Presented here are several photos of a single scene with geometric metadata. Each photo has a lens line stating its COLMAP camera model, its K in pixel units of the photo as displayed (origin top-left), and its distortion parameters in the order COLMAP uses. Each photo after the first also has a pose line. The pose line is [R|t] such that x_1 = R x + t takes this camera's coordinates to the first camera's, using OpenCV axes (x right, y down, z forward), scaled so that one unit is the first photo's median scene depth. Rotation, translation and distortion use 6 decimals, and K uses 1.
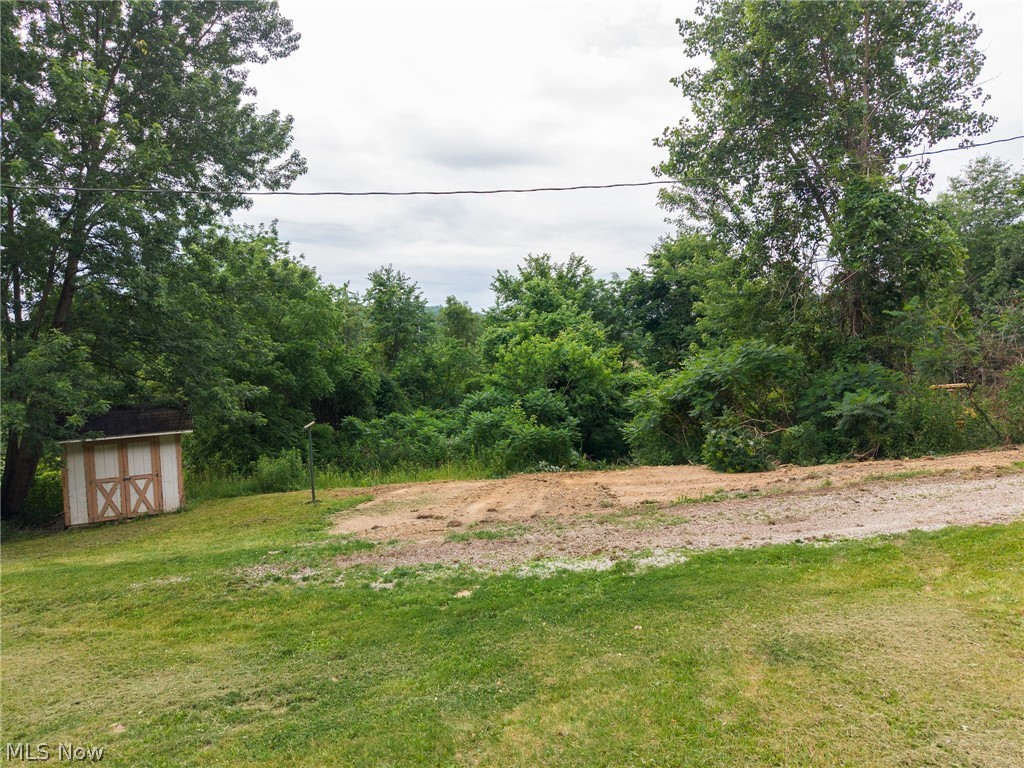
lens RADIAL K [[693.8, 0, 517.1], [0, 693.8, 383.8], [0, 0, 1]] dist [0.081124, -0.071912]
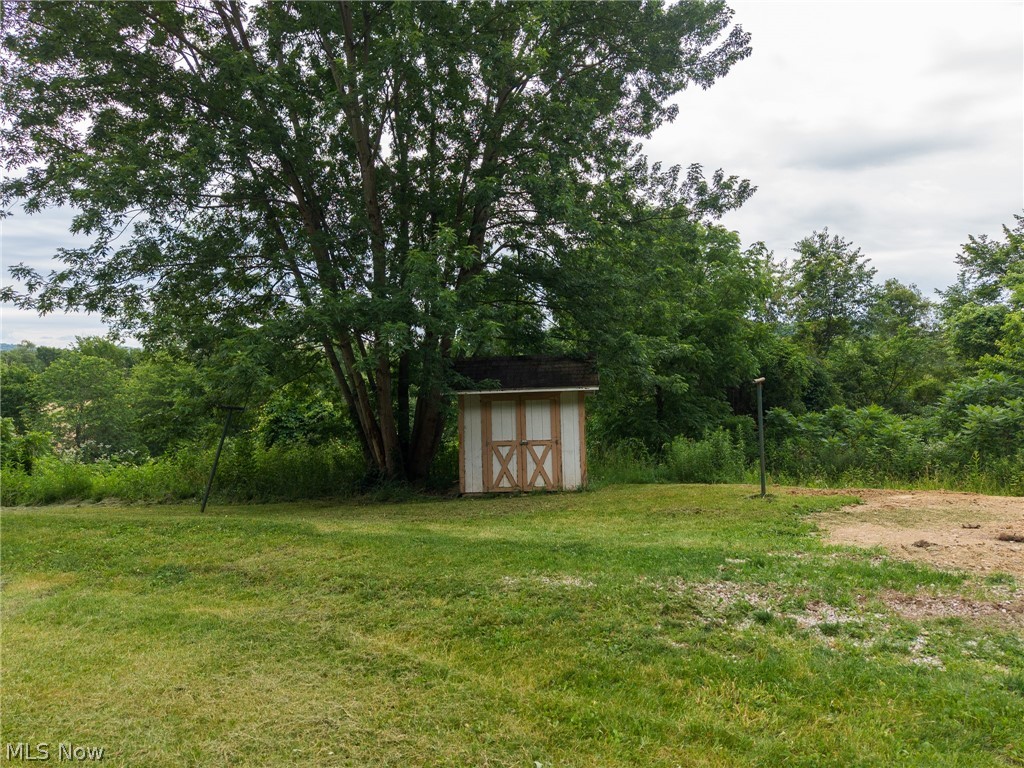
lens RADIAL K [[736.6, 0, 512.0], [0, 736.6, 384.0], [0, 0, 1]] dist [0.069205, -0.123738]
pose [[0.854249, 0.021823, -0.519406, -0.128834], [-0.029934, 0.999526, -0.007235, 0.073425], [0.519002, 0.021728, 0.854497, 0.273525]]
